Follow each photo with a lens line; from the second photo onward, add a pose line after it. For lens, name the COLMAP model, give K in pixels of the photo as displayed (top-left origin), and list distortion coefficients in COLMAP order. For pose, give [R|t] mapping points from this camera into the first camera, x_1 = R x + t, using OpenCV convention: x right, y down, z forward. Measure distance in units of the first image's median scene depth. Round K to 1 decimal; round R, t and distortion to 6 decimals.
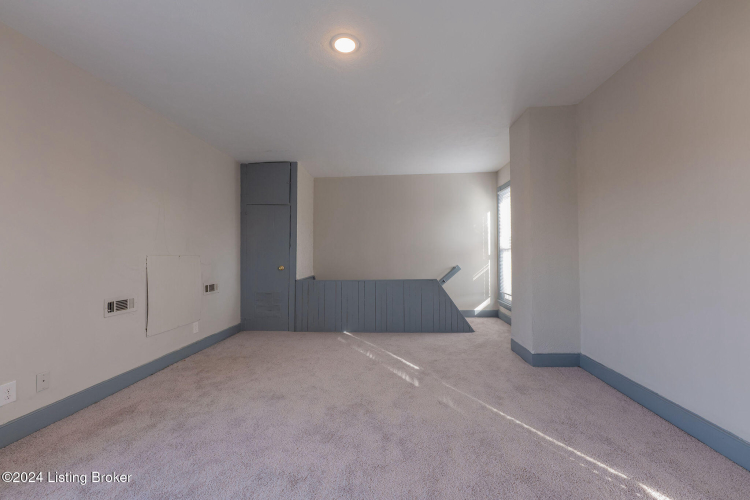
lens RADIAL K [[310.6, 0, 374.2], [0, 310.6, 254.2], [0, 0, 1]] dist [-0.001265, -0.000134]
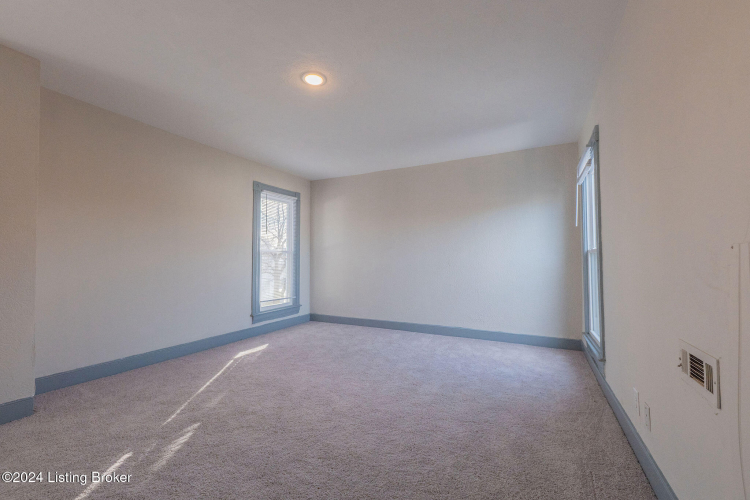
lens RADIAL K [[310.6, 0, 374.7], [0, 310.6, 251.2], [0, 0, 1]] dist [-0.001265, -0.000134]
pose [[-0.916981, 0.012684, 0.398730, -0.584437], [-0.001994, 0.999336, -0.036377, 0.002648], [-0.398926, -0.034153, -0.916347, 1.512507]]
